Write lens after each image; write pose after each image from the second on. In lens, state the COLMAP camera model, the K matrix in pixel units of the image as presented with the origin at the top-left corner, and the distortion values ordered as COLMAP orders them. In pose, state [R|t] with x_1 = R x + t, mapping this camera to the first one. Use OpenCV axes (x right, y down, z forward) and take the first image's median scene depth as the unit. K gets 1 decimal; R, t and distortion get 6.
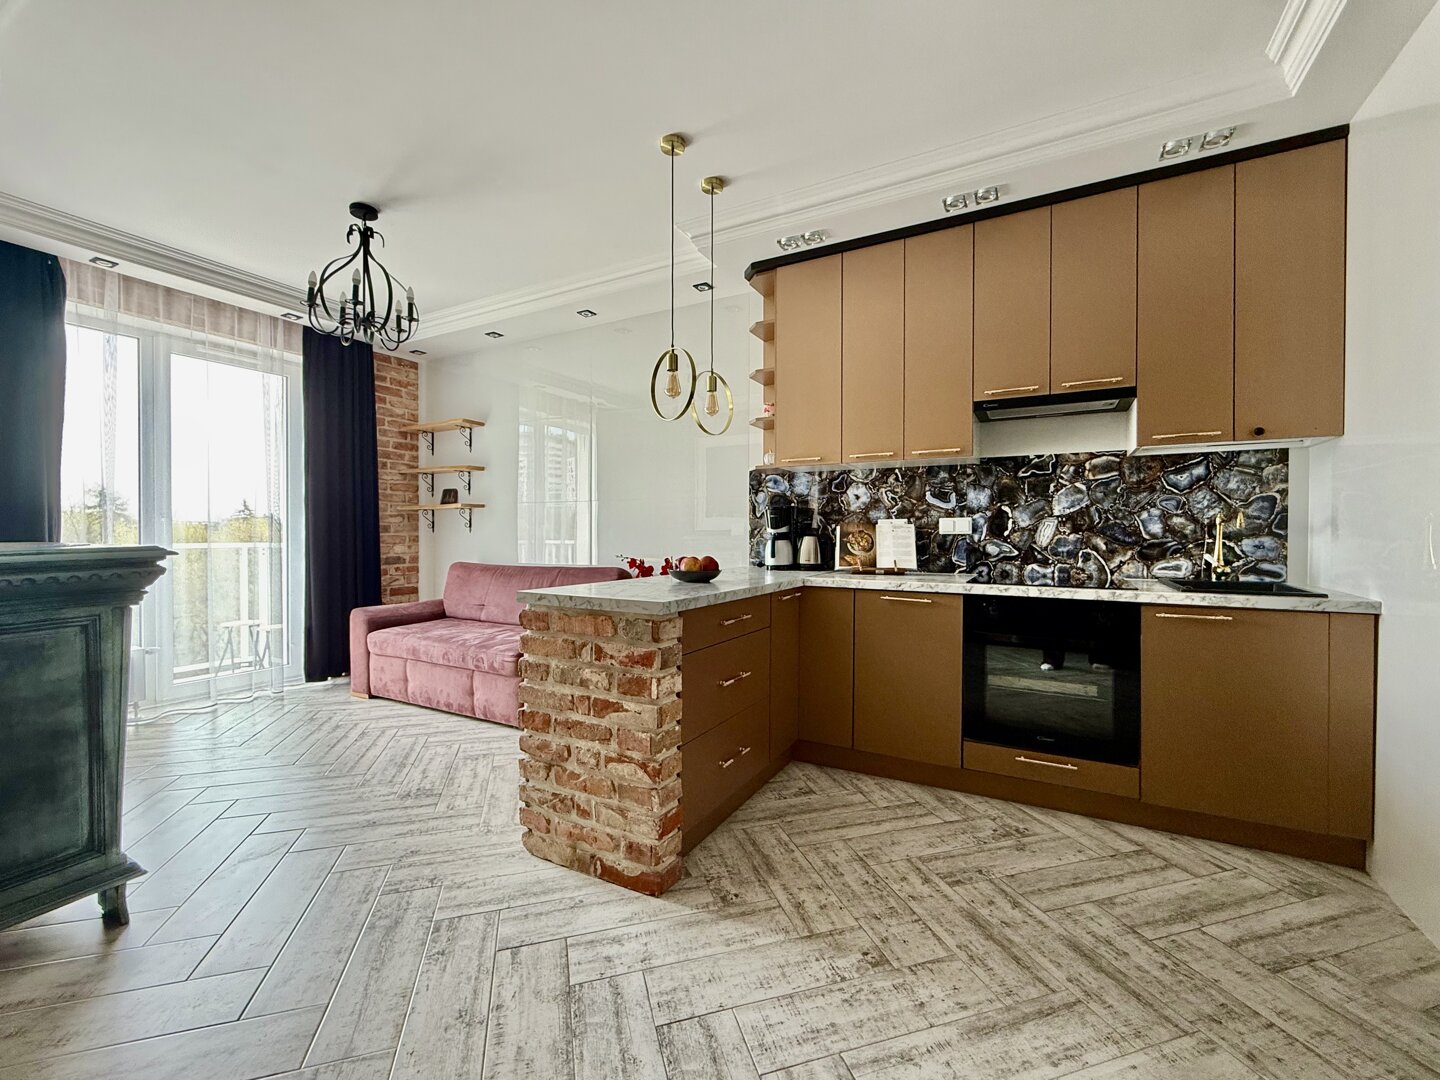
lens RADIAL K [[591.6, 0, 712.3], [0, 591.6, 538.8], [0, 0, 1]] dist [0.000526, -0.000142]
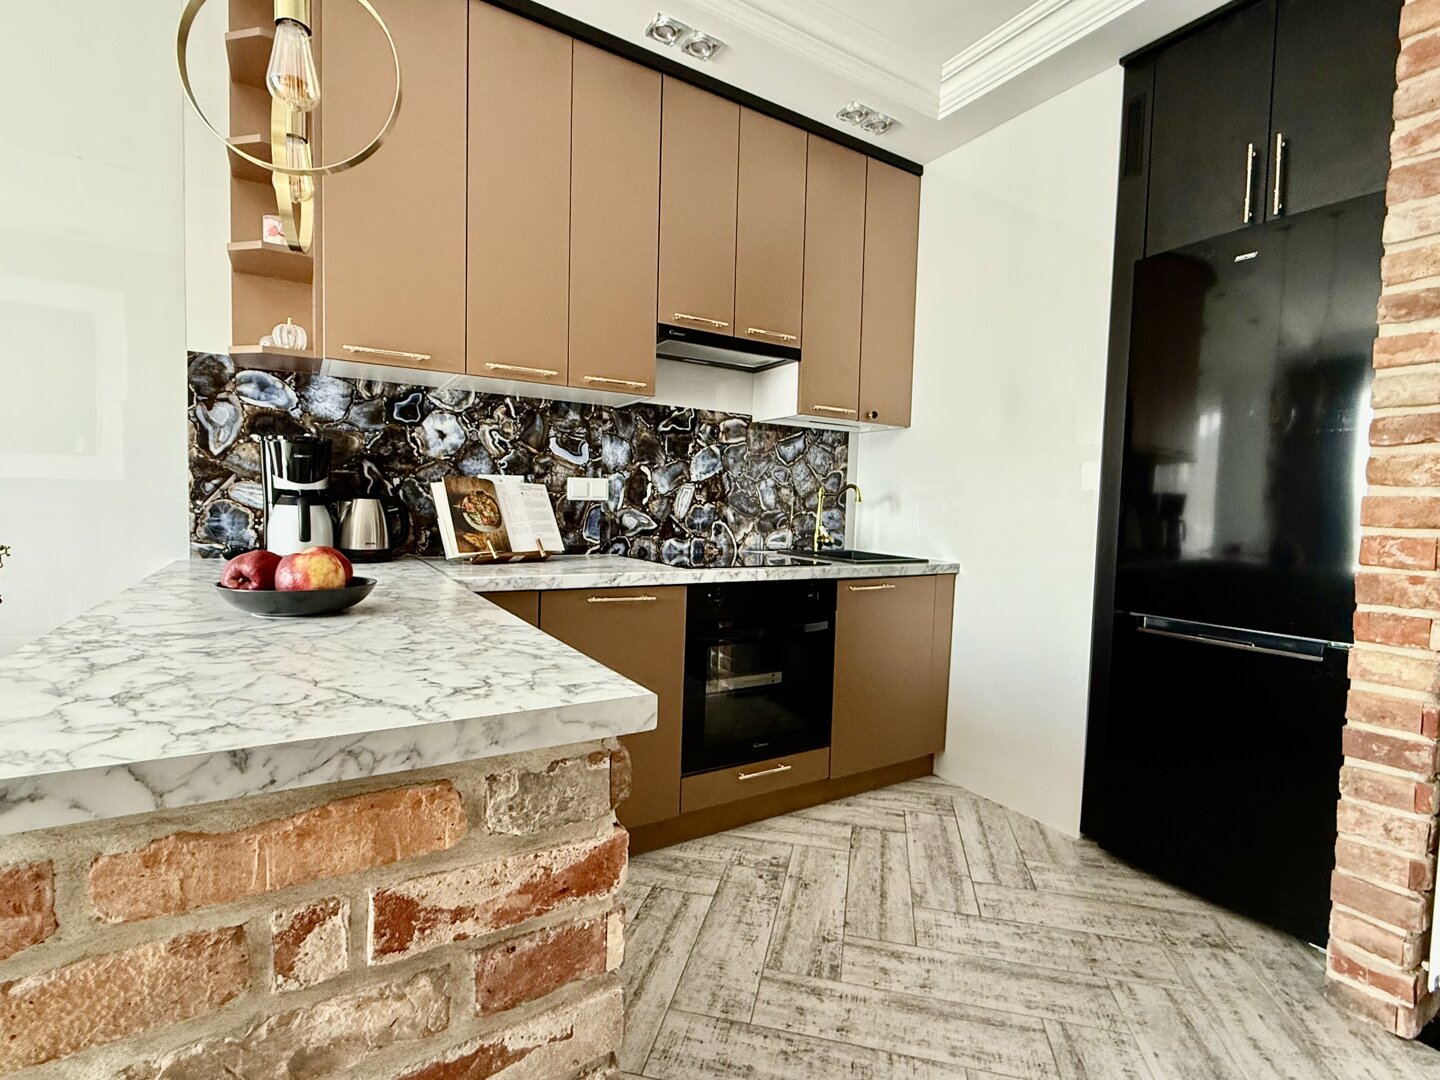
lens RADIAL K [[683.9, 0, 723.1], [0, 683.9, 540.2], [0, 0, 1]] dist [0.000647, 0.000556]
pose [[0.484682, -0.033762, 0.874039, -0.281850], [-0.018922, 0.998616, 0.049067, -0.003979], [-0.874486, -0.040320, 0.483372, 0.515051]]
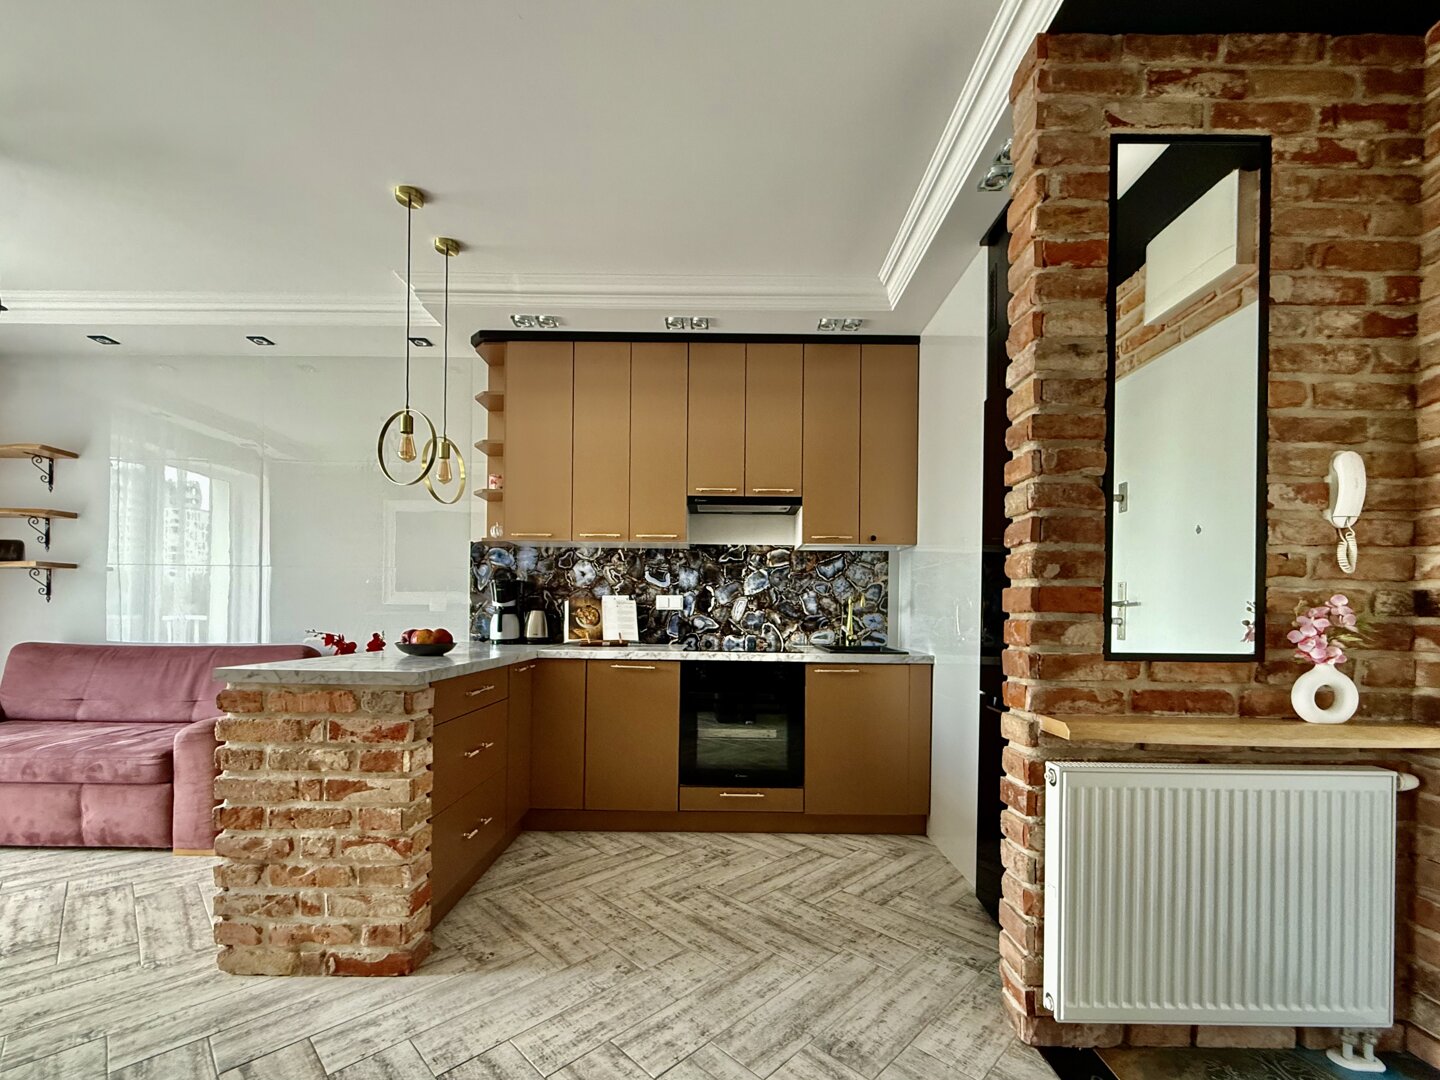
lens RADIAL K [[616.9, 0, 706.0], [0, 616.9, 613.9], [0, 0, 1]] dist [0.000824, -0.000017]
pose [[0.882417, 0.008652, 0.470389, -0.097311], [-0.005649, 0.999954, -0.007796, 0.010304], [-0.470435, 0.004222, 0.882425, -0.089687]]
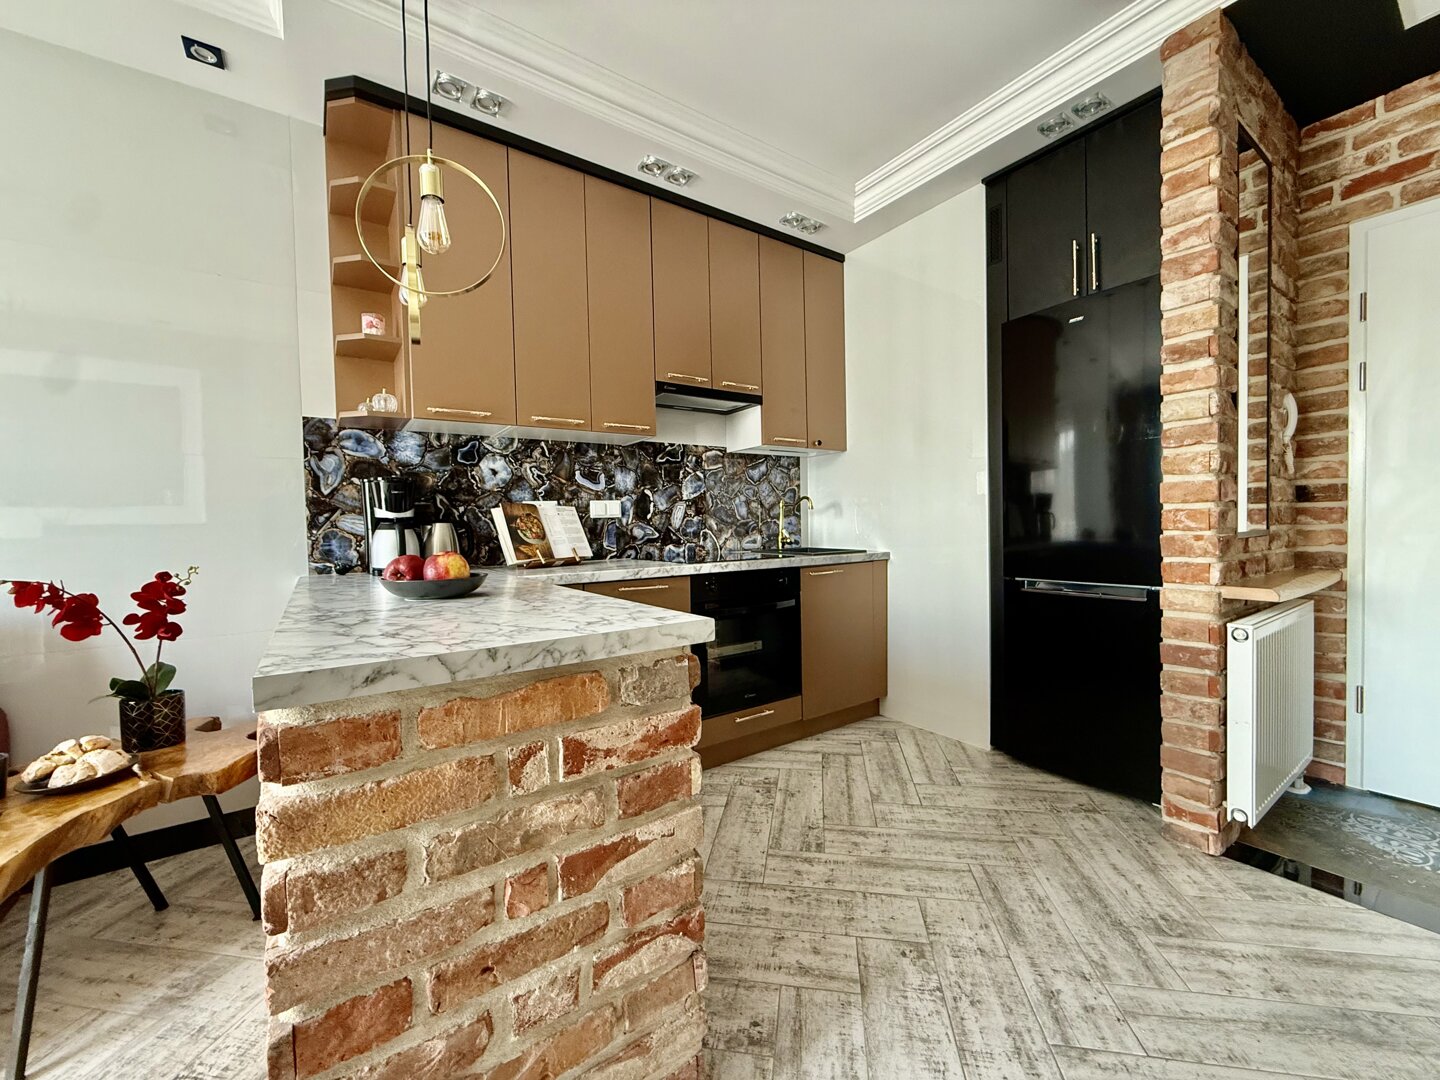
lens RADIAL K [[575.5, 0, 718.6], [0, 575.5, 539.1], [0, 0, 1]] dist [0.000825, -0.000031]
pose [[0.439163, -0.035003, 0.897725, -0.387494], [0.032061, 0.999215, 0.023276, 0.011980], [-0.897835, 0.018560, 0.439940, 0.501593]]
